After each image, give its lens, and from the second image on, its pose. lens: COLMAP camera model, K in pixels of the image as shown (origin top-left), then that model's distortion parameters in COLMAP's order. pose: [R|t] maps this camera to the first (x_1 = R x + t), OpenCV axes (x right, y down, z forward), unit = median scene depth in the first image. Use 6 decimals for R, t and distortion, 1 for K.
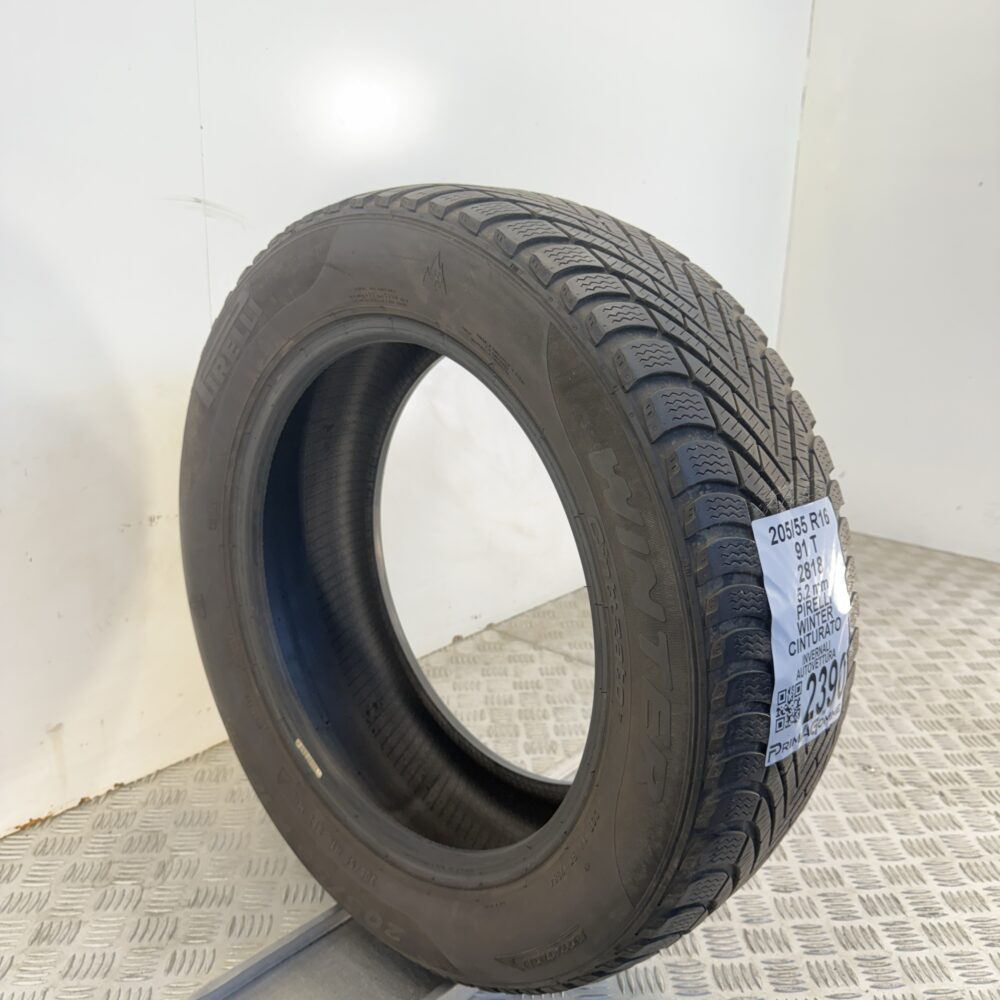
lens RADIAL K [[948.2, 0, 500.0], [0, 948.2, 500.0], [0, 0, 1]] dist [0.160780, -0.402551]
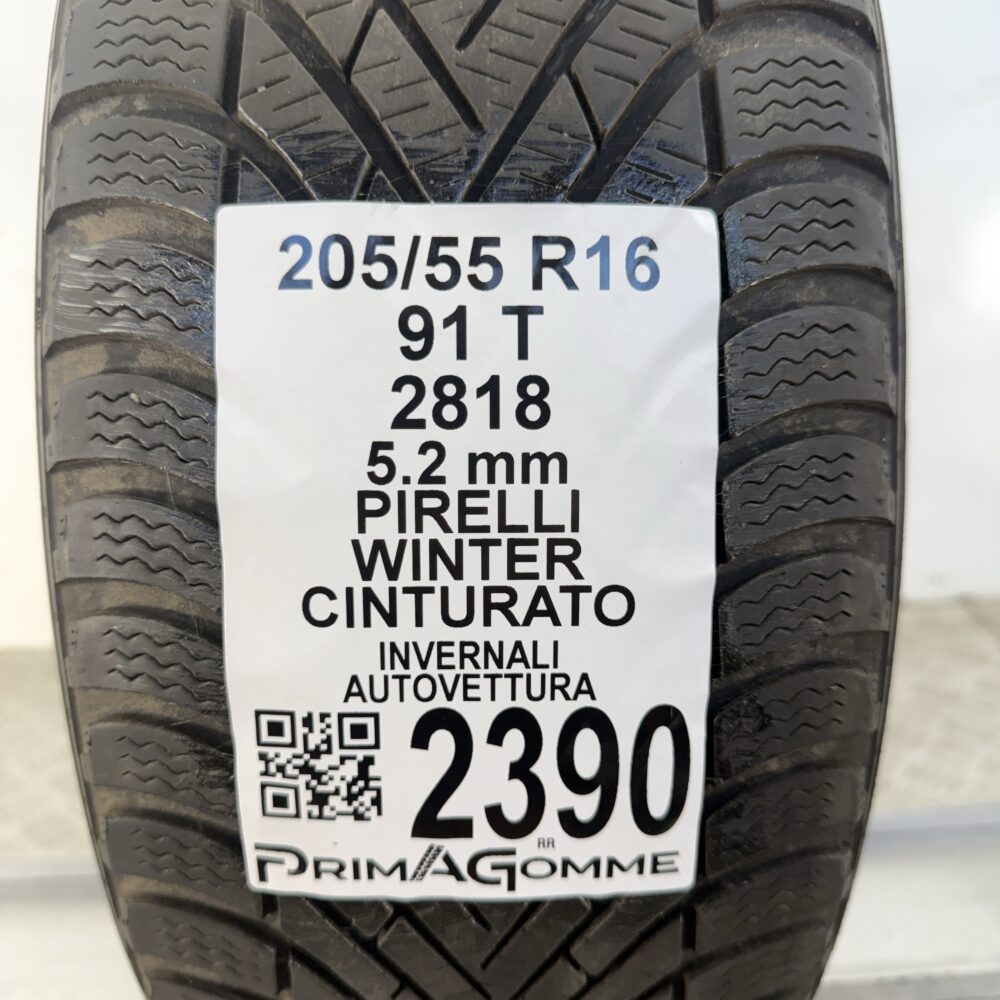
lens RADIAL K [[948.2, 0, 500.0], [0, 948.2, 500.0], [0, 0, 1]] dist [0.160780, -0.402551]
pose [[0.697766, 0.209287, -0.685070, 0.562648], [-0.151504, 0.977850, 0.144419, 0.056925], [0.700121, 0.003021, 0.714018, 0.783787]]
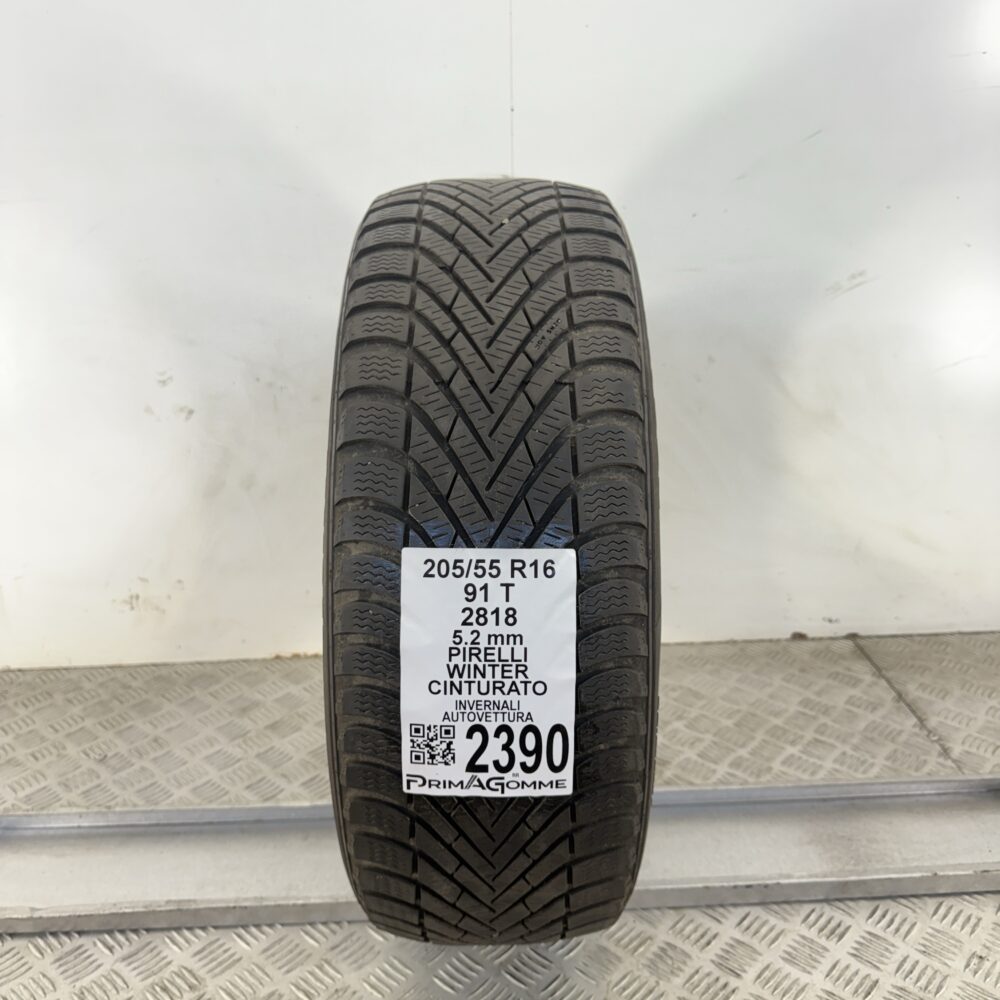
lens RADIAL K [[948.2, 0, 500.0], [0, 948.2, 500.0], [0, 0, 1]] dist [0.160780, -0.402551]
pose [[0.683502, 0.211047, -0.698774, 0.959391], [-0.157780, 0.977376, 0.140860, -0.171573], [0.712693, 0.013974, 0.701337, 0.362372]]
